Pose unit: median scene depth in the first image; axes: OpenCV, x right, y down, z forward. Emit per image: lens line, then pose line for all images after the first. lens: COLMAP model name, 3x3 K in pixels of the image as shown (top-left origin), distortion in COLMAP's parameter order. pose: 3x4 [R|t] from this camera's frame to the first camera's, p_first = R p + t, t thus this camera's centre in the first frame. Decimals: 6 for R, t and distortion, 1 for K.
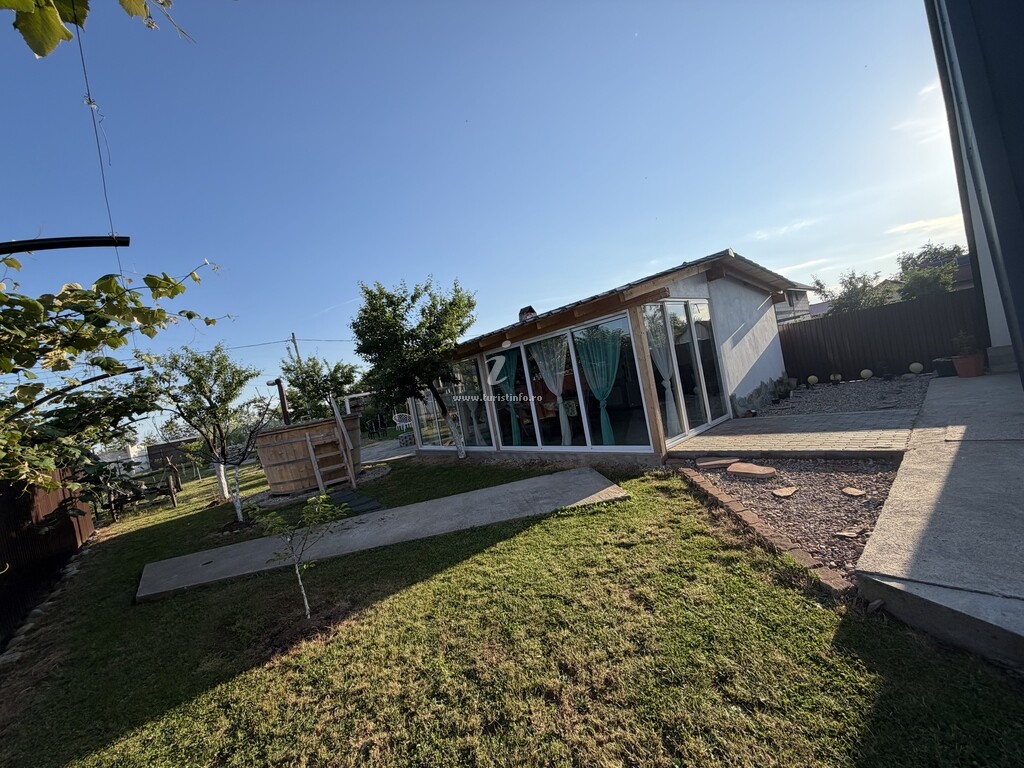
lens RADIAL K [[408.3, 0, 511.7], [0, 408.3, 383.8], [0, 0, 1]] dist [0.001660, 0.000077]
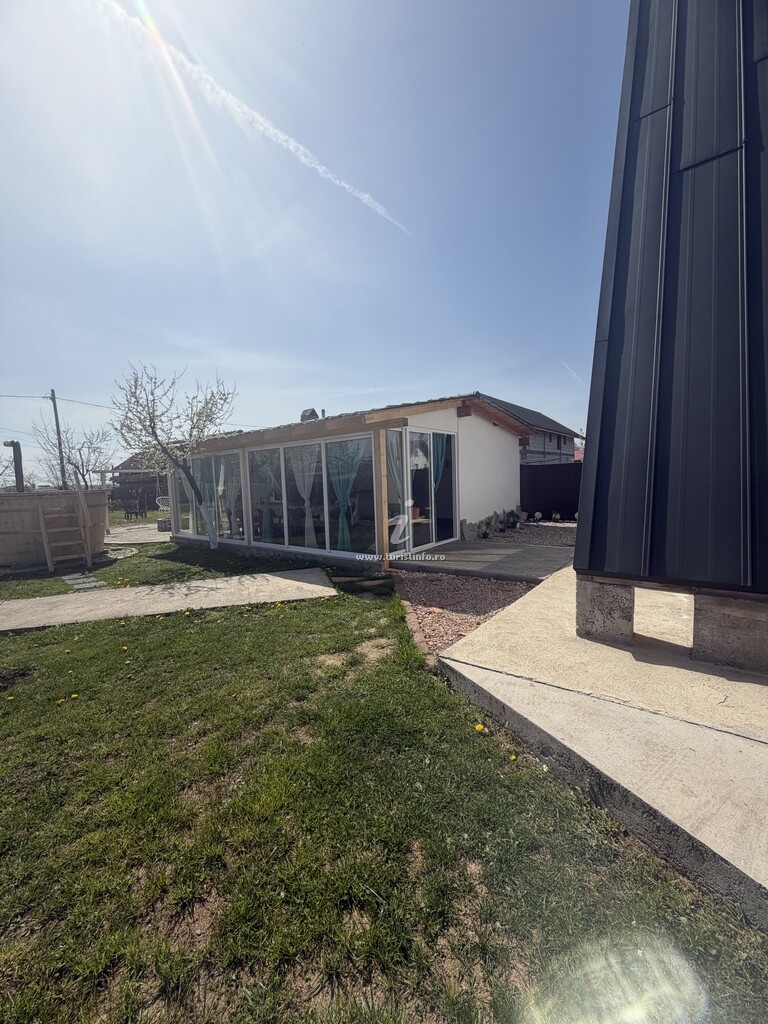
lens RADIAL K [[408.3, 0, 384.3], [0, 408.3, 514.1], [0, 0, 1]] dist [0.001660, 0.000077]
pose [[0.972576, 0.126323, 0.195290, 0.088411], [-0.138682, 0.989027, 0.050911, -0.014432], [-0.186716, -0.076598, 0.979423, -0.069160]]
